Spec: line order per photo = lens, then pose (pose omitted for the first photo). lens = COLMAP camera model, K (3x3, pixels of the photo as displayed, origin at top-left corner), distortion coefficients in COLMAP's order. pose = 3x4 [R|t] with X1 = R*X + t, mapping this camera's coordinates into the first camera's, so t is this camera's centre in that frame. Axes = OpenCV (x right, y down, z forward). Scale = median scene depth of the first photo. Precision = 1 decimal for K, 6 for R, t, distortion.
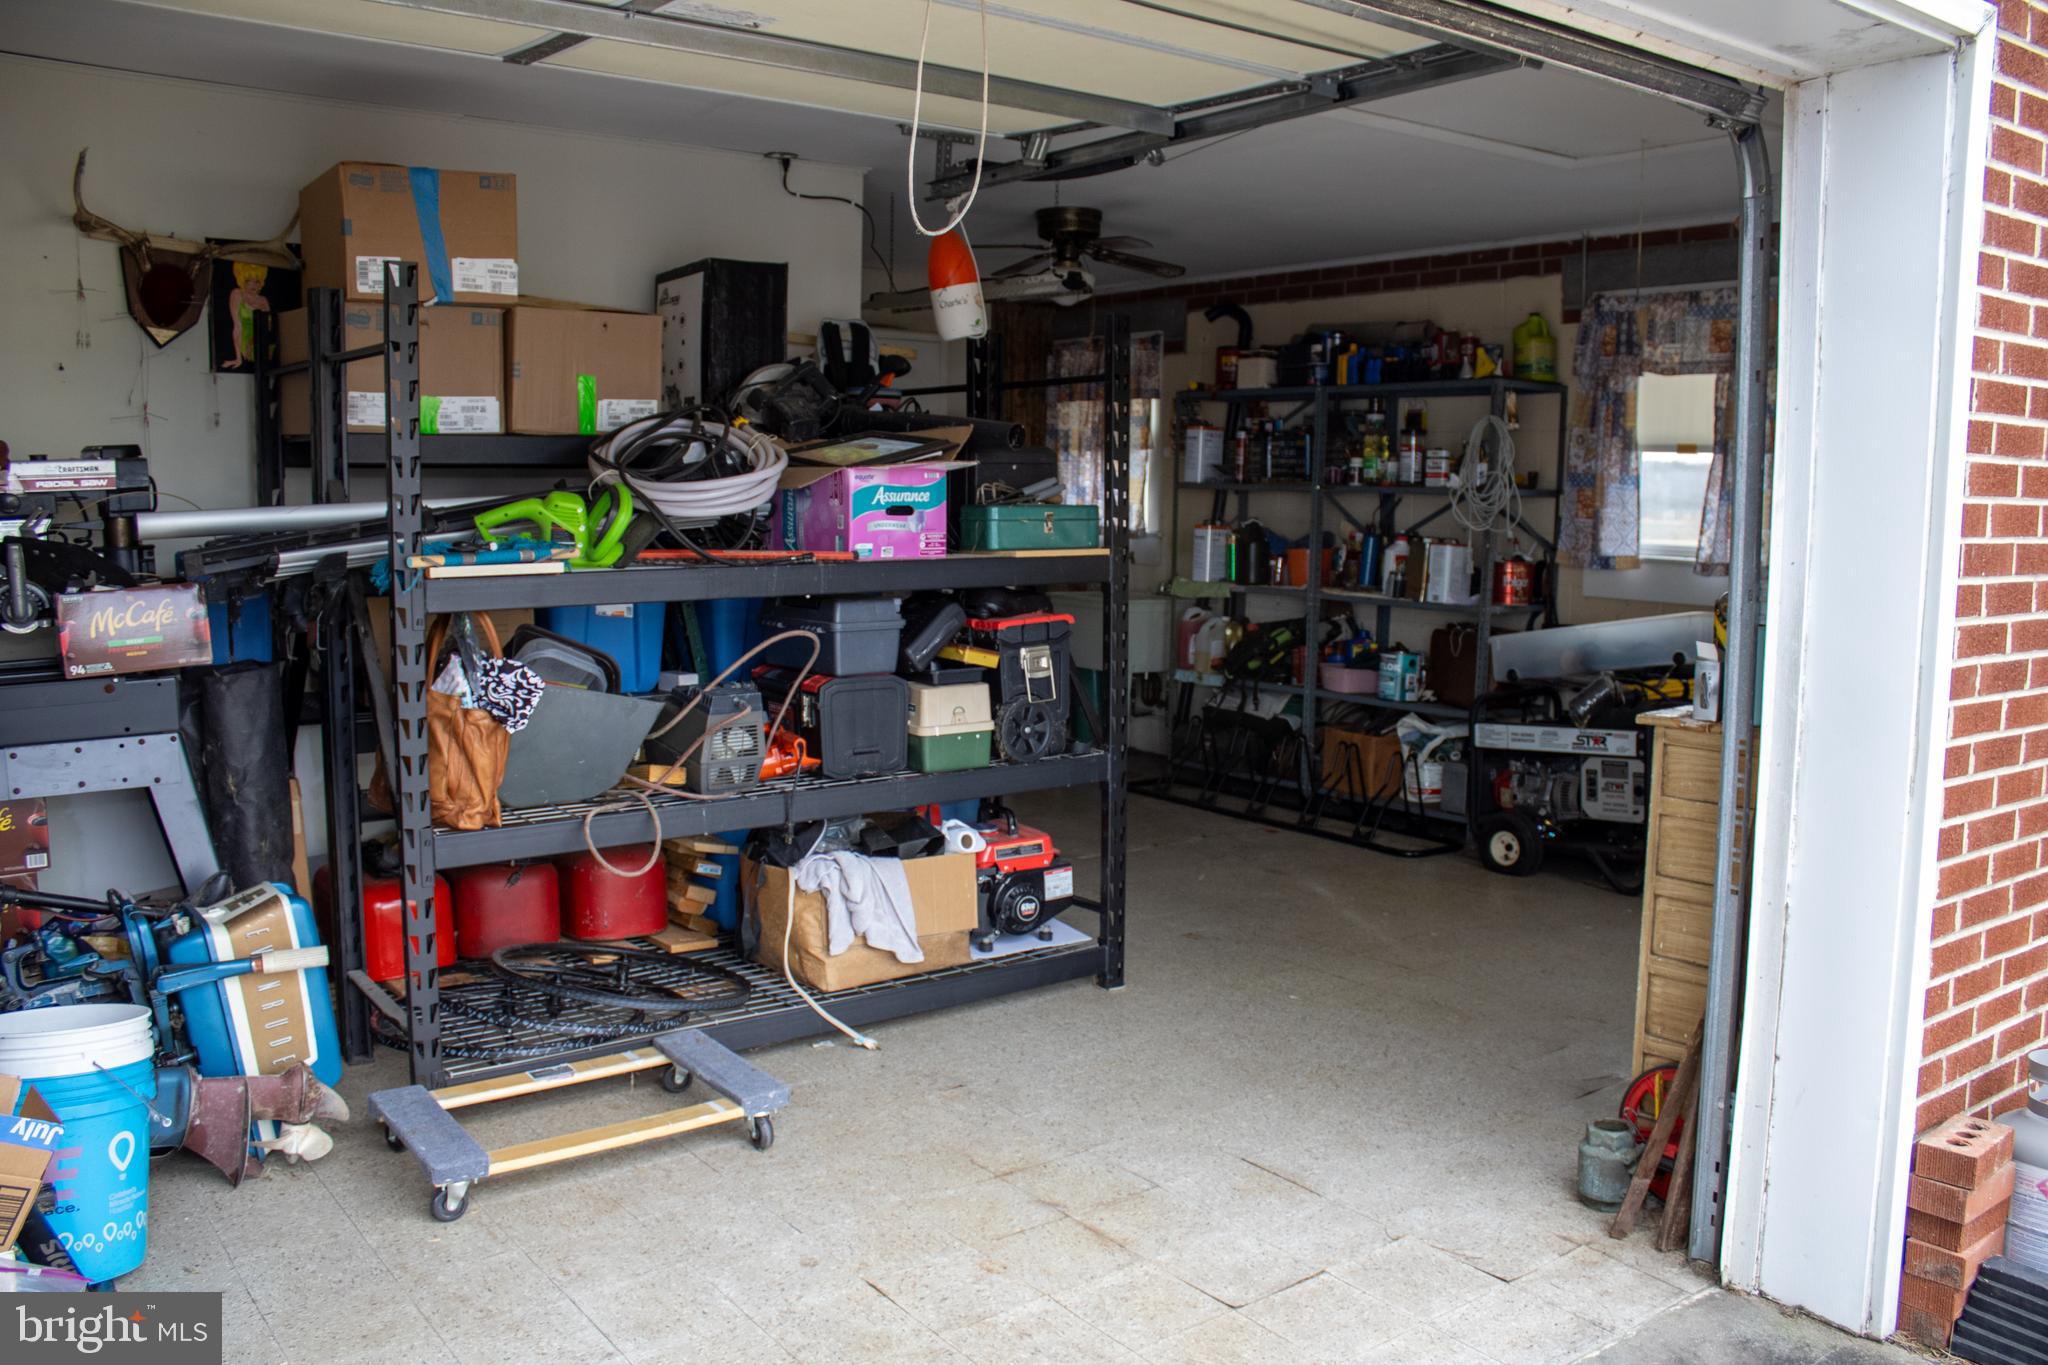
lens RADIAL K [[1693.7, 0, 1028.9], [0, 1693.7, 690.6], [0, 0, 1]] dist [-0.182697, 0.186033]
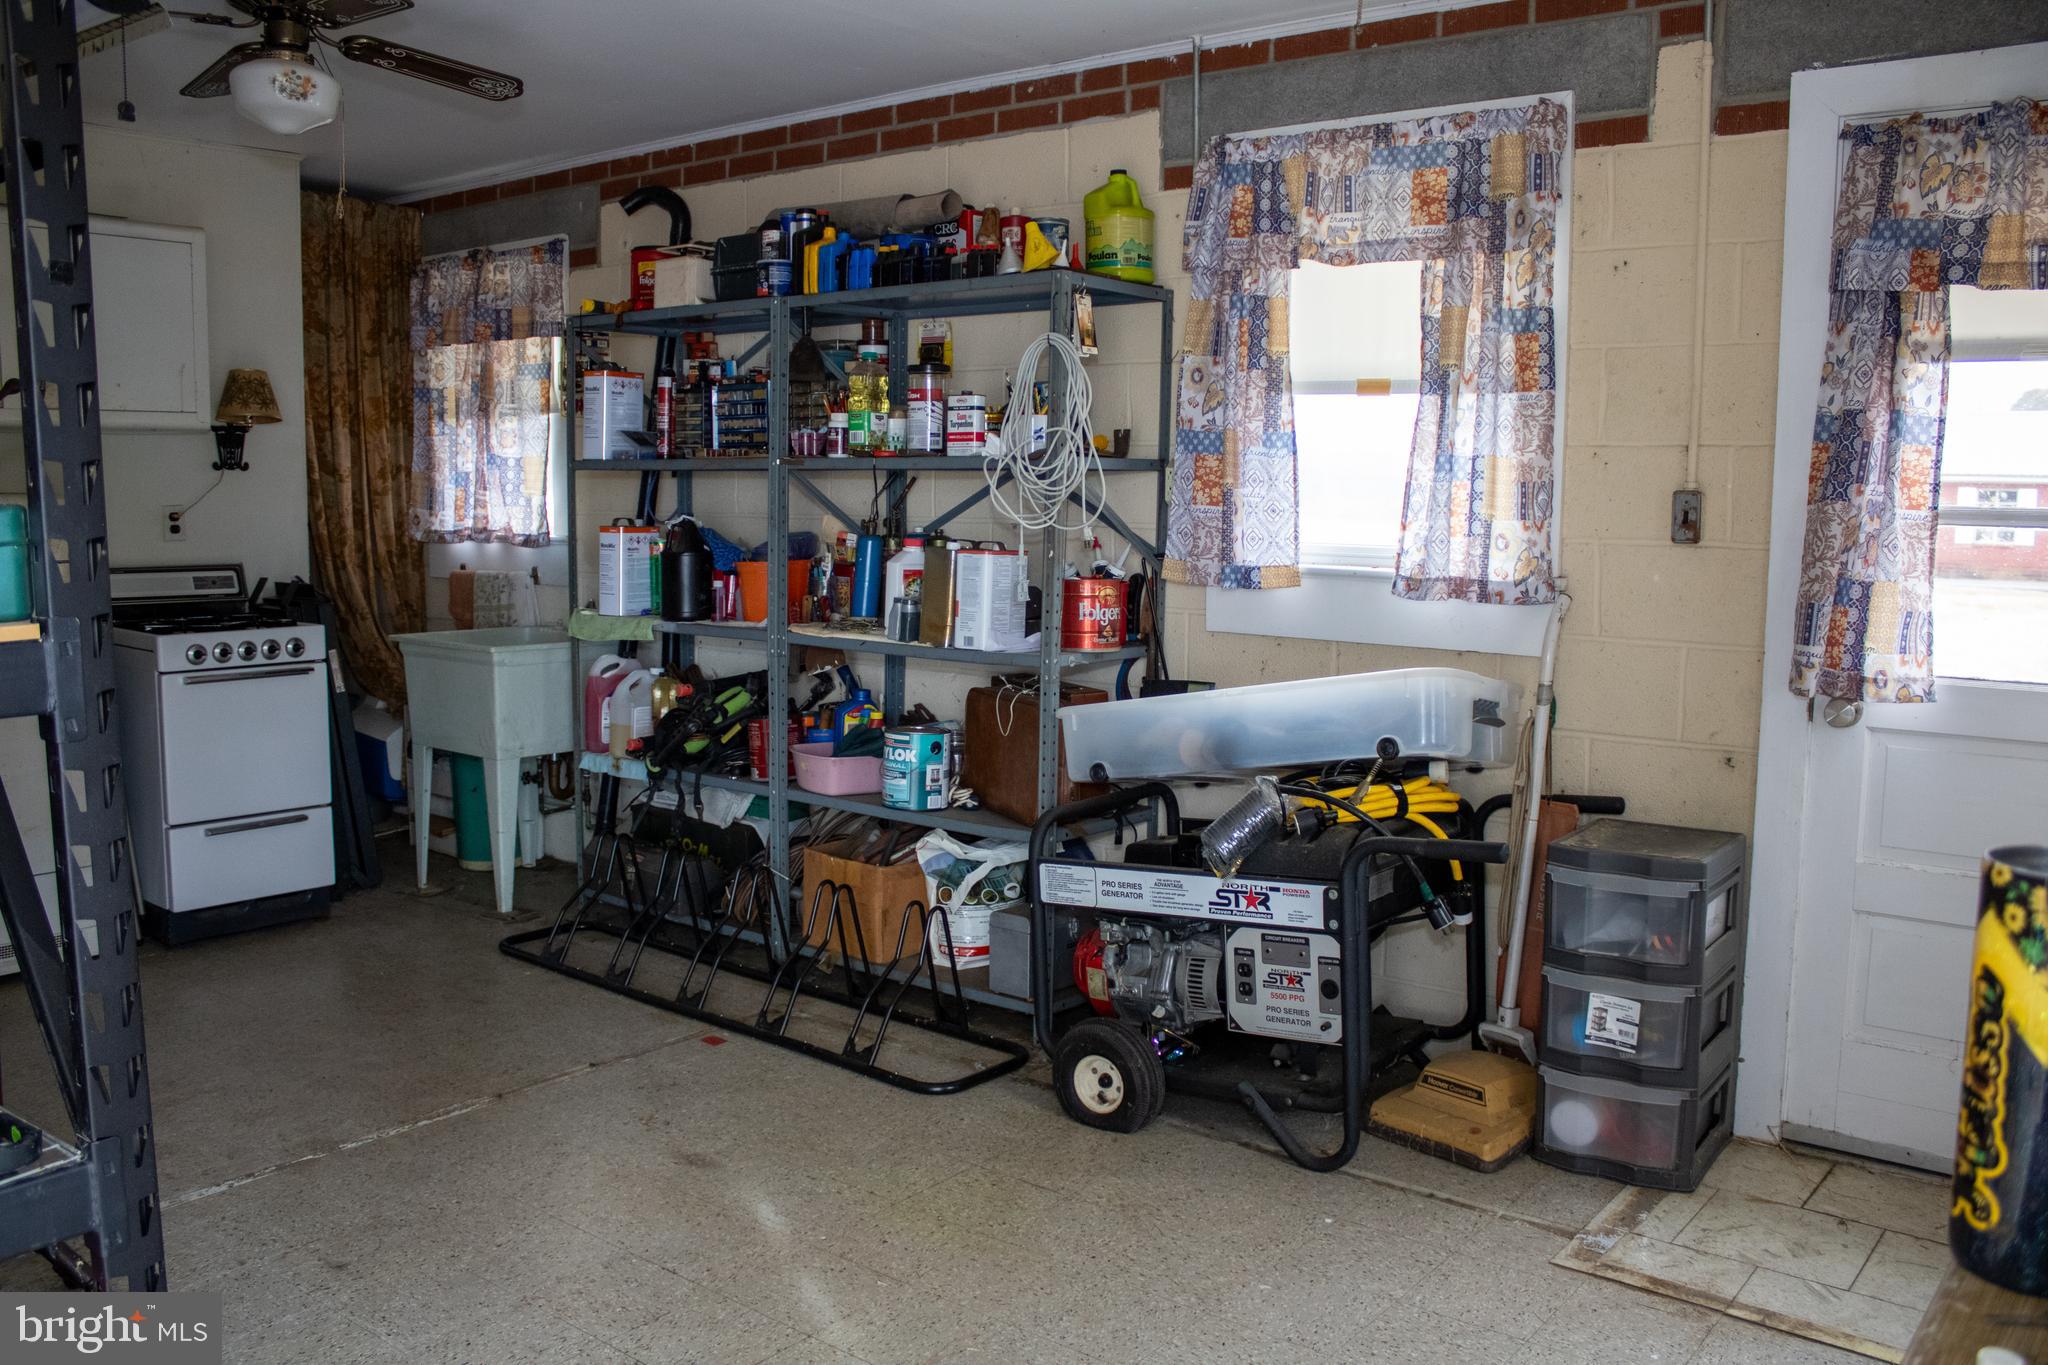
lens RADIAL K [[1693.7, 0, 1028.9], [0, 1693.7, 690.6], [0, 0, 1]] dist [-0.182697, 0.186033]
pose [[0.968956, -0.036221, 0.244567, 0.113957], [0.034867, 0.999343, 0.009863, -0.042684], [-0.244764, -0.001030, 0.969582, 0.404075]]
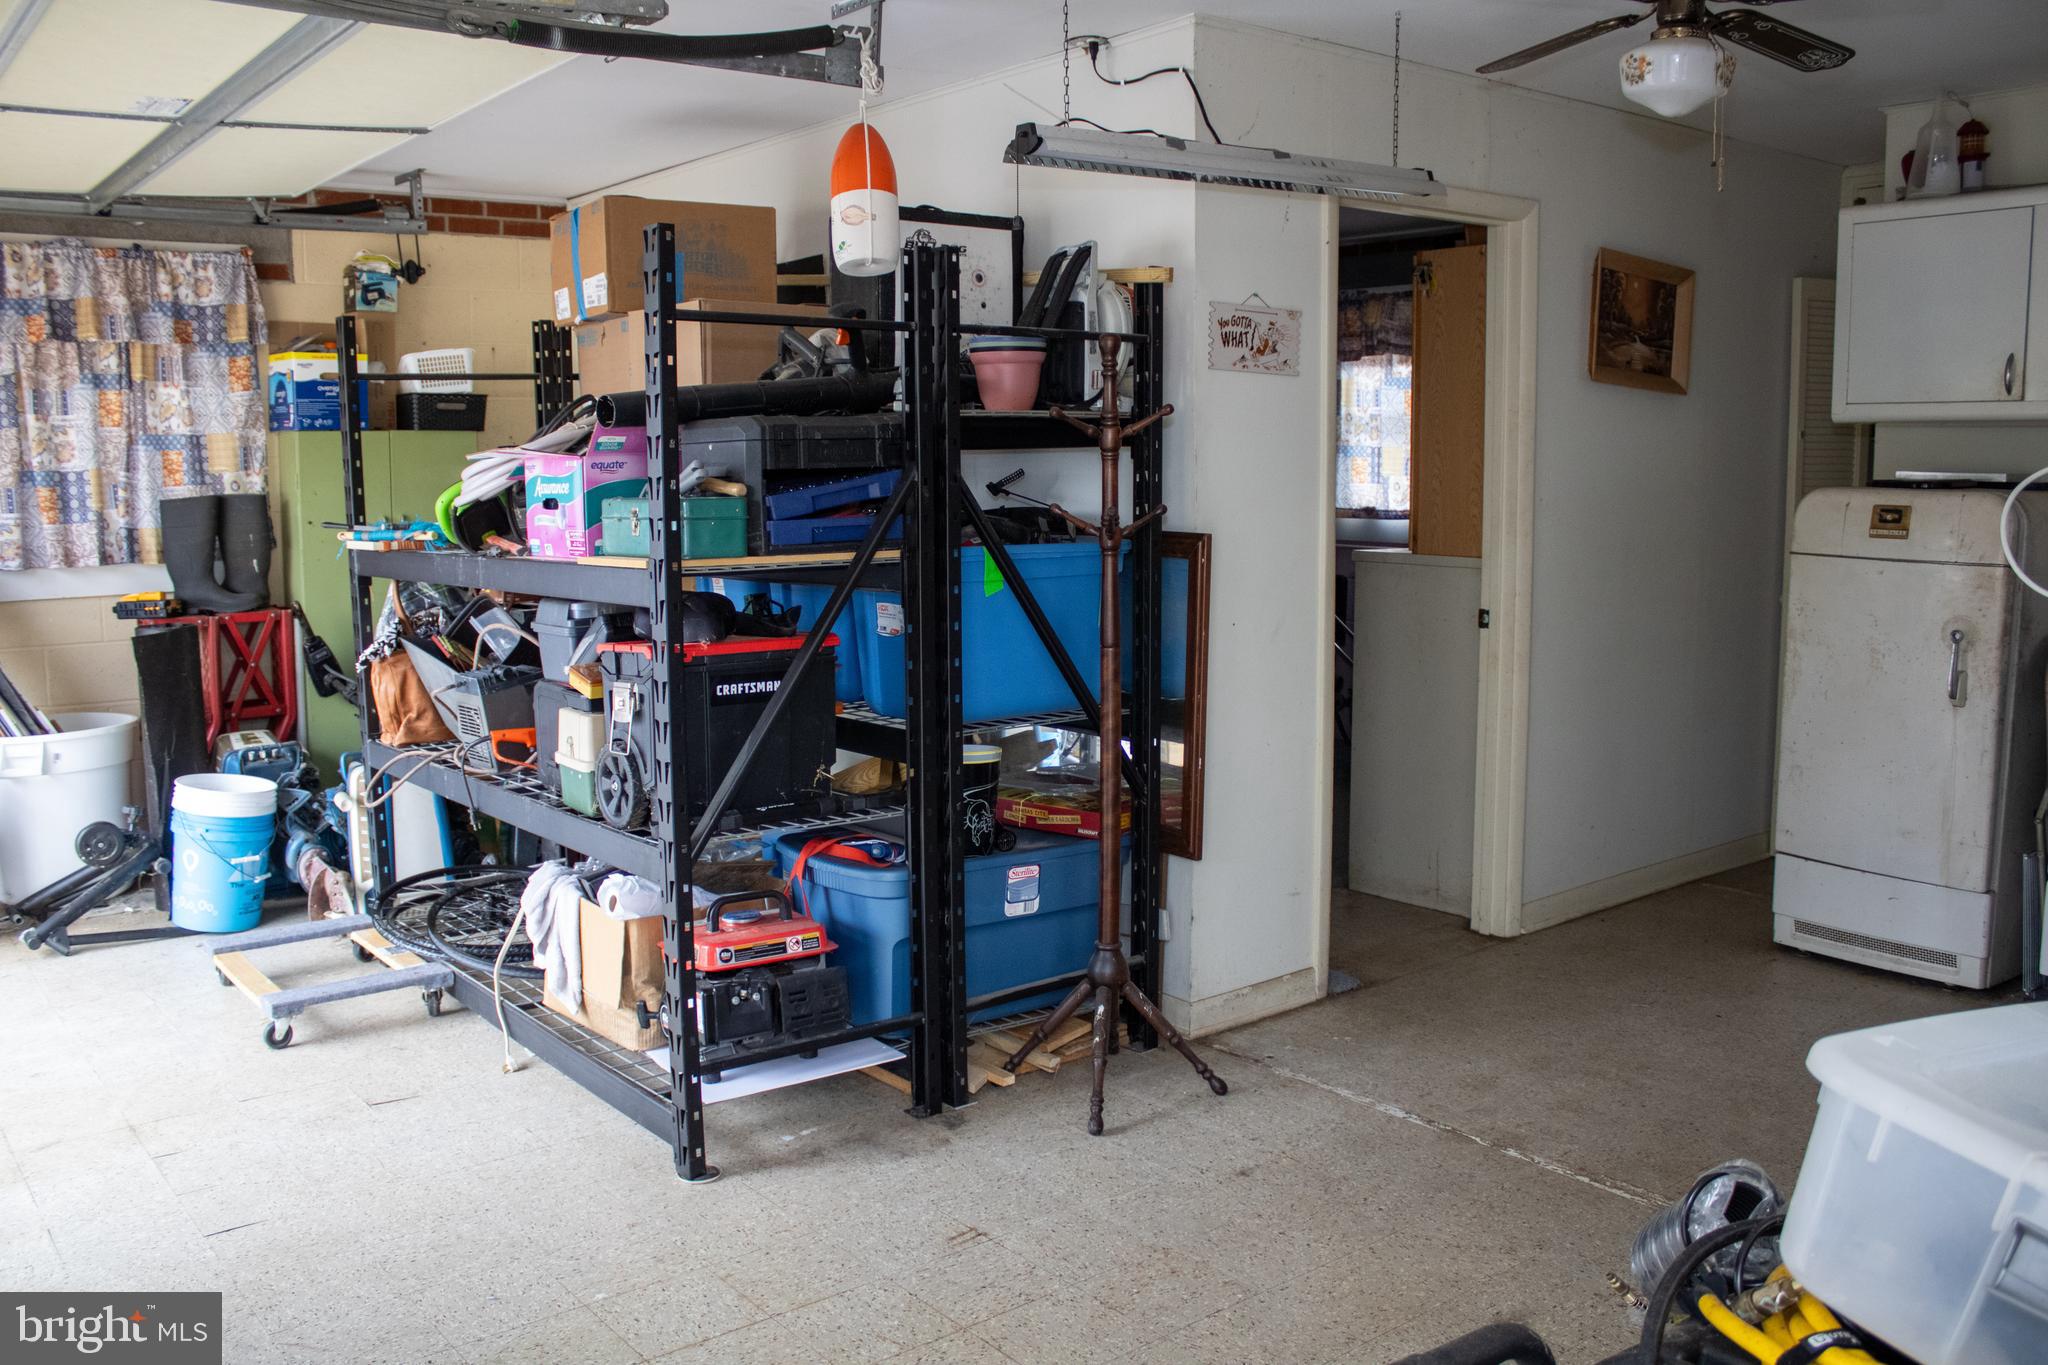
lens RADIAL K [[1693.7, 0, 1028.9], [0, 1693.7, 690.6], [0, 0, 1]] dist [-0.182697, 0.186033]
pose [[0.026013, 0.118393, -0.992626, 0.501216], [-0.110999, 0.987164, 0.114832, -0.085043], [0.993480, 0.107193, 0.038821, 0.754638]]
